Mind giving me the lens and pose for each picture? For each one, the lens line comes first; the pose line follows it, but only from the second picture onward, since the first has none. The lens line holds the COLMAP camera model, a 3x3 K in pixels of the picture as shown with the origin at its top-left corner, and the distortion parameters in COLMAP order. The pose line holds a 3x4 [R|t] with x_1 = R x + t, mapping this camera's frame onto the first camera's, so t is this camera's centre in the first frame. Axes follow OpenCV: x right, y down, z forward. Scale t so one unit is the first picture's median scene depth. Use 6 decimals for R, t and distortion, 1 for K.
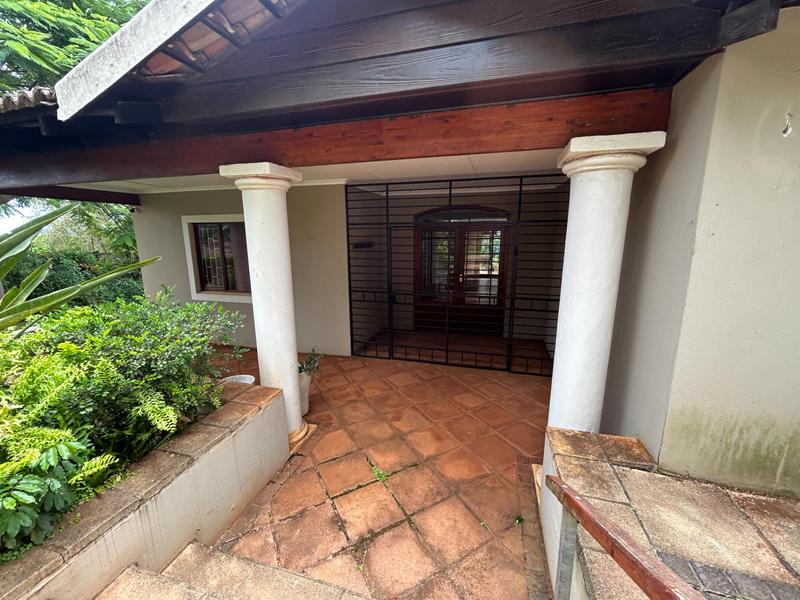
lens RADIAL K [[323.4, 0, 400.1], [0, 323.4, 297.6], [0, 0, 1]] dist [0.001056, -0.000754]
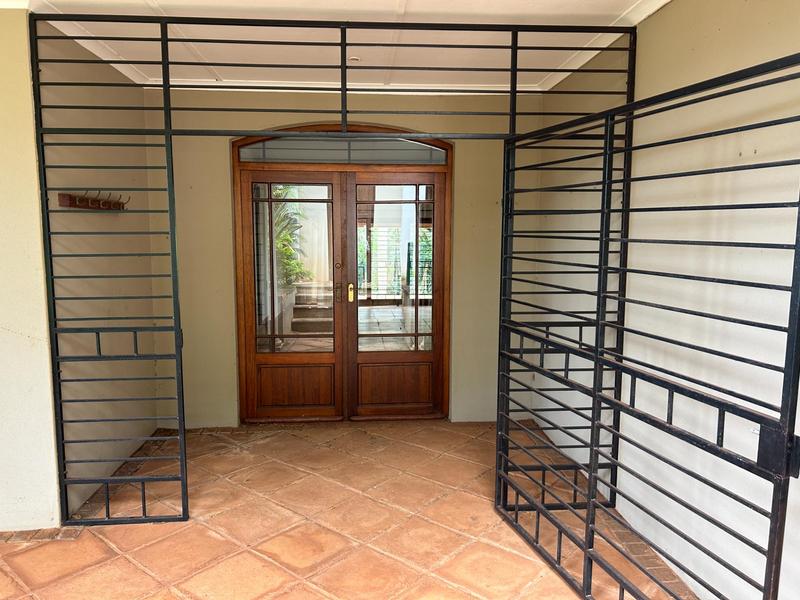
lens RADIAL K [[603.1, 0, 400.2], [0, 603.1, 300.3], [0, 0, 1]] dist [0.014936, 0.003919]
pose [[0.937561, -0.033247, 0.346228, -0.034065], [0.064469, 0.994784, -0.079051, 0.020199], [-0.341794, 0.096436, 0.934814, 0.284010]]
